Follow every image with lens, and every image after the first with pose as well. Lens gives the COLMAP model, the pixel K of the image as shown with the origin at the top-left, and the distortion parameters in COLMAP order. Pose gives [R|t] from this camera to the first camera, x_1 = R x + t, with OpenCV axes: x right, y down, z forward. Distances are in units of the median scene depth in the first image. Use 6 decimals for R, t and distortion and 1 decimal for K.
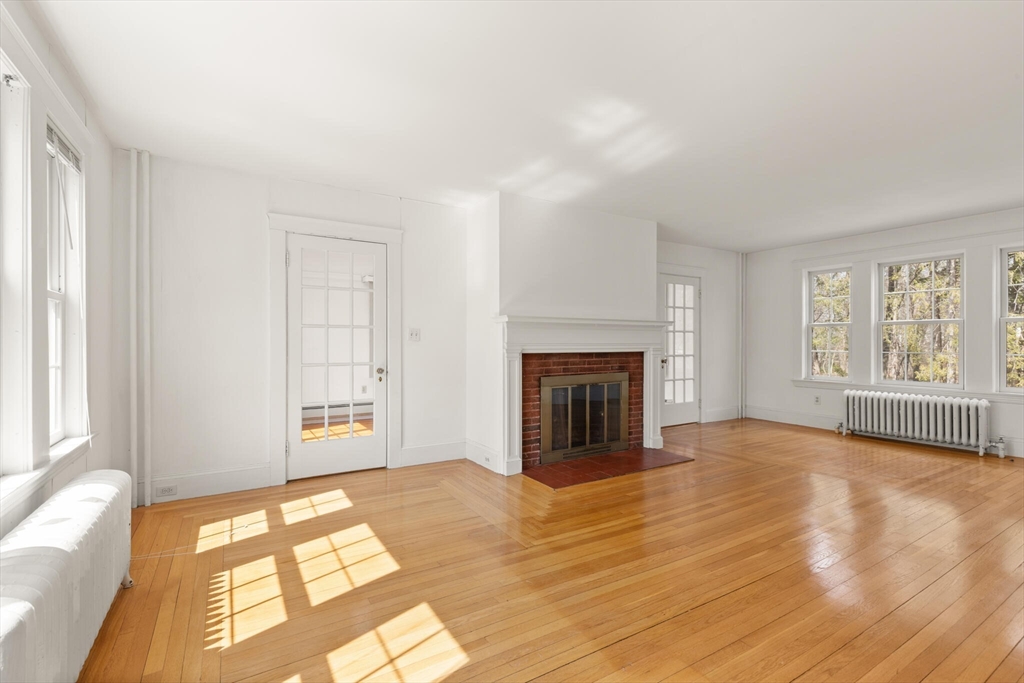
lens RADIAL K [[475.6, 0, 517.5], [0, 475.6, 340.6], [0, 0, 1]] dist [0.009088, -0.001103]
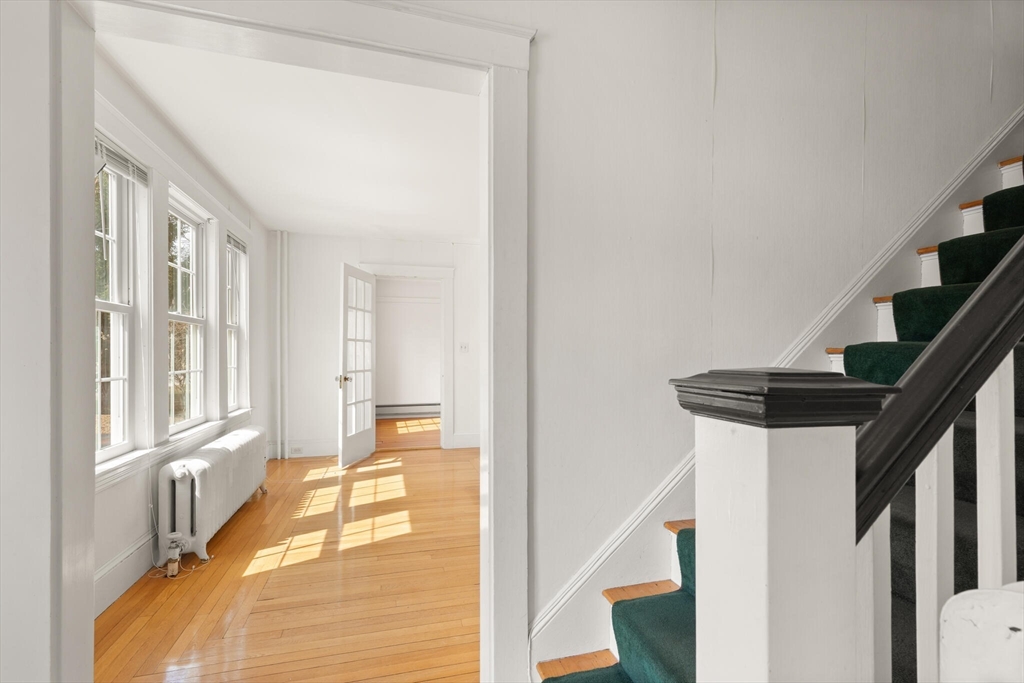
lens RADIAL K [[475.6, 0, 513.0], [0, 475.6, 349.8], [0, 0, 1]] dist [0.009088, -0.001103]
pose [[0.961513, -0.004844, -0.274718, 0.482579], [0.004252, 0.999987, -0.002748, -0.002369], [0.274728, 0.001474, 0.961521, -0.384718]]
